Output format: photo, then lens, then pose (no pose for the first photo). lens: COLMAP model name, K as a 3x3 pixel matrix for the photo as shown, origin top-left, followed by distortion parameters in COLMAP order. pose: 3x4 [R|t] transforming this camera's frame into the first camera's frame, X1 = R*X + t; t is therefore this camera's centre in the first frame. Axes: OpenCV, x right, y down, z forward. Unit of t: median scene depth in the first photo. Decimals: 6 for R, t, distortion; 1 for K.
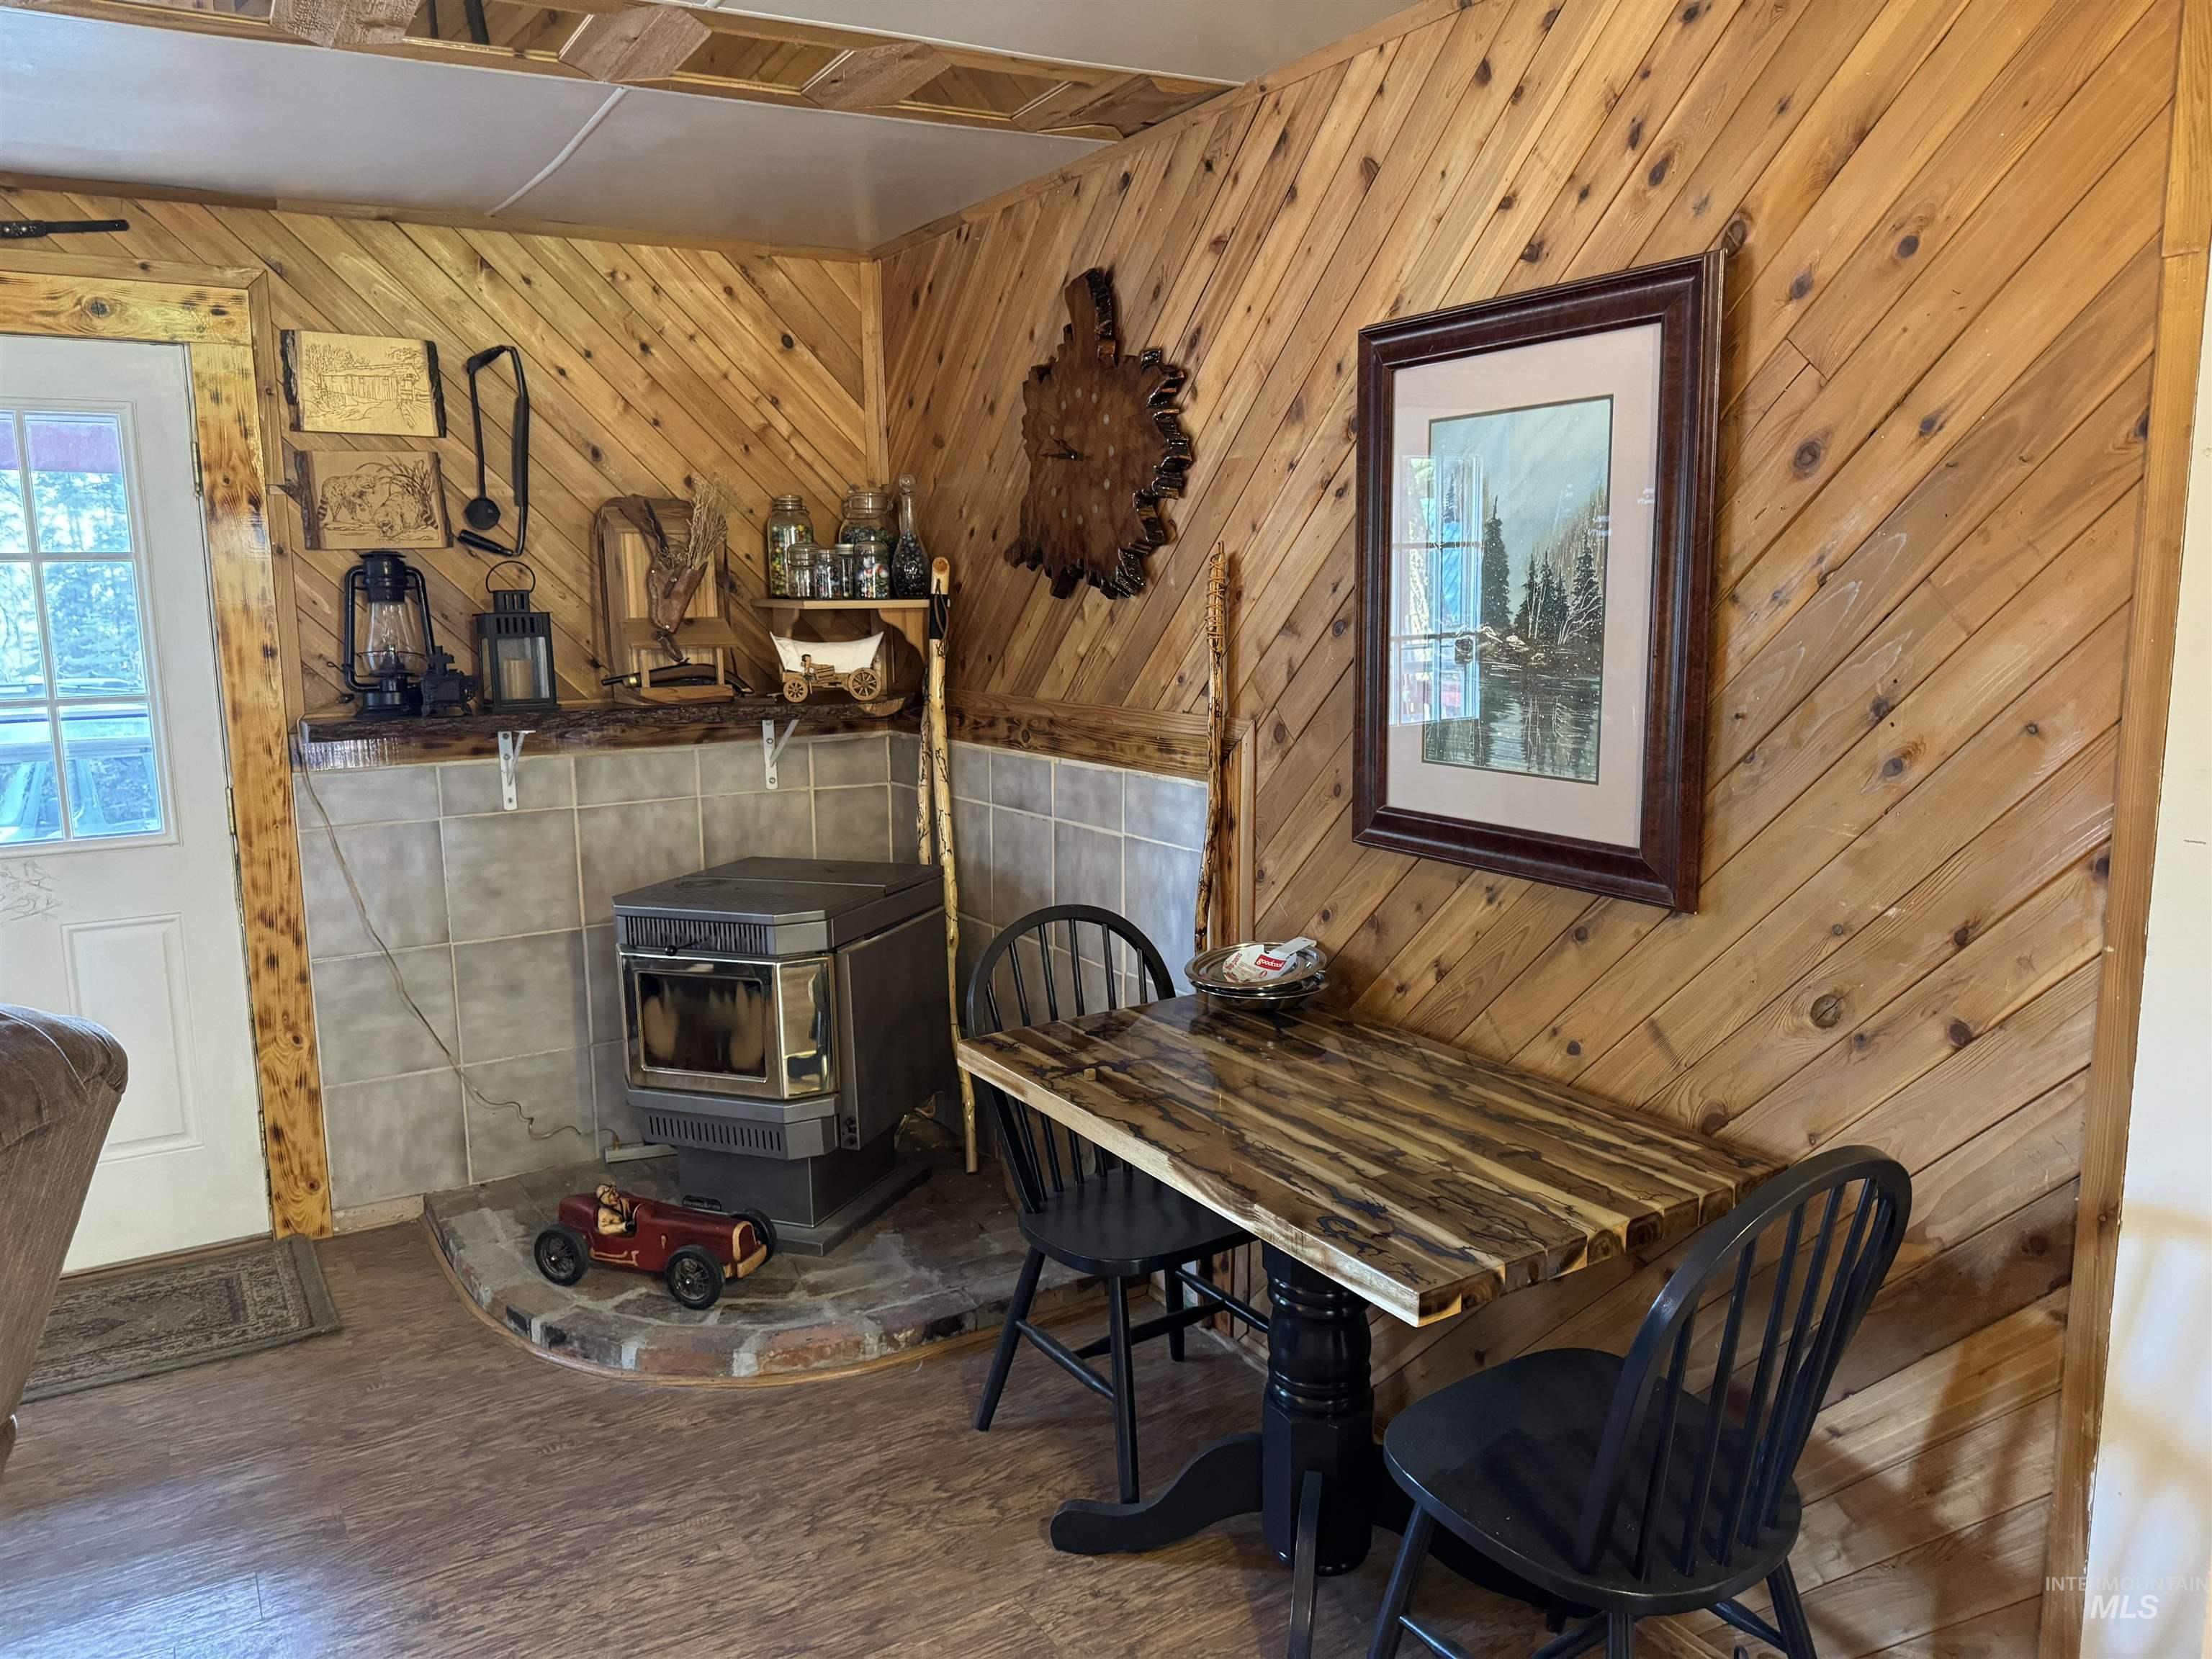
lens RADIAL K [[1555.7, 0, 1099.5], [0, 1555.7, 798.3], [0, 0, 1]] dist [0.103110, -0.147905]
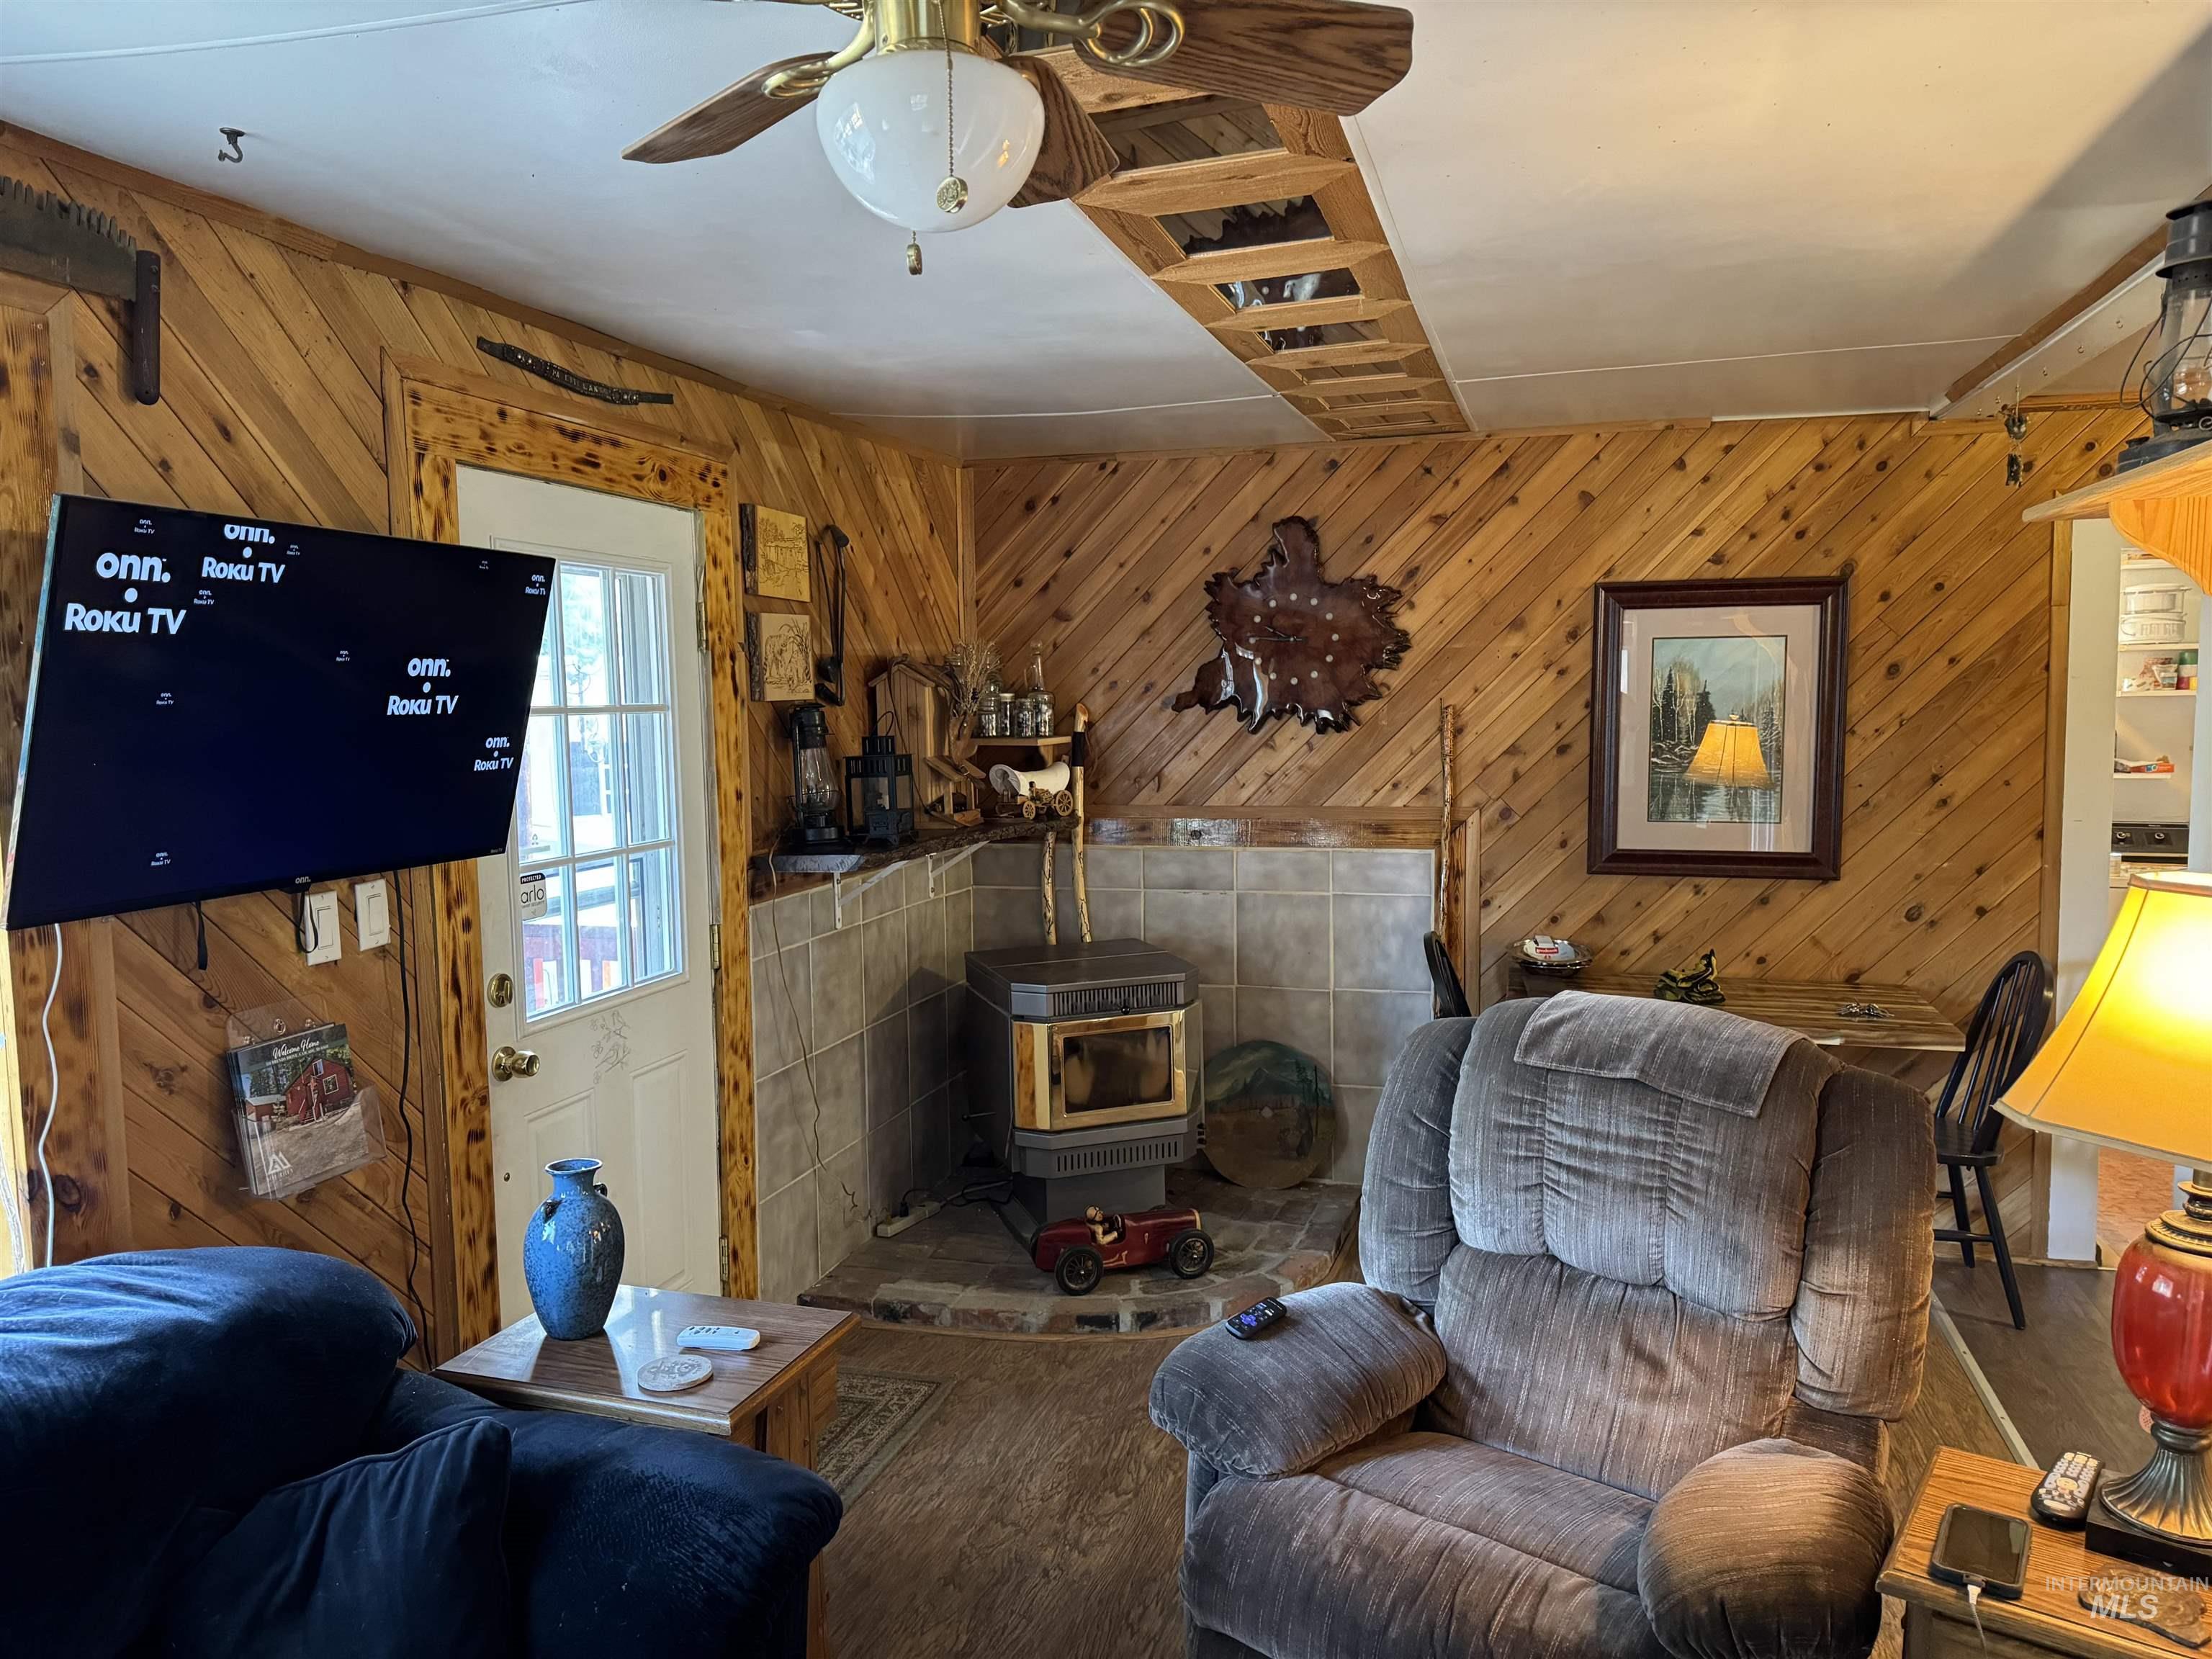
lens RADIAL K [[1520.6, 0, 1105.6], [0, 1520.6, 804.9], [0, 0, 1]] dist [0.148281, -0.267805]
pose [[0.745601, -0.043357, 0.664981, -1.251864], [0.091990, 0.995024, -0.038267, -0.027719], [-0.660013, 0.089704, 0.745880, 0.065916]]
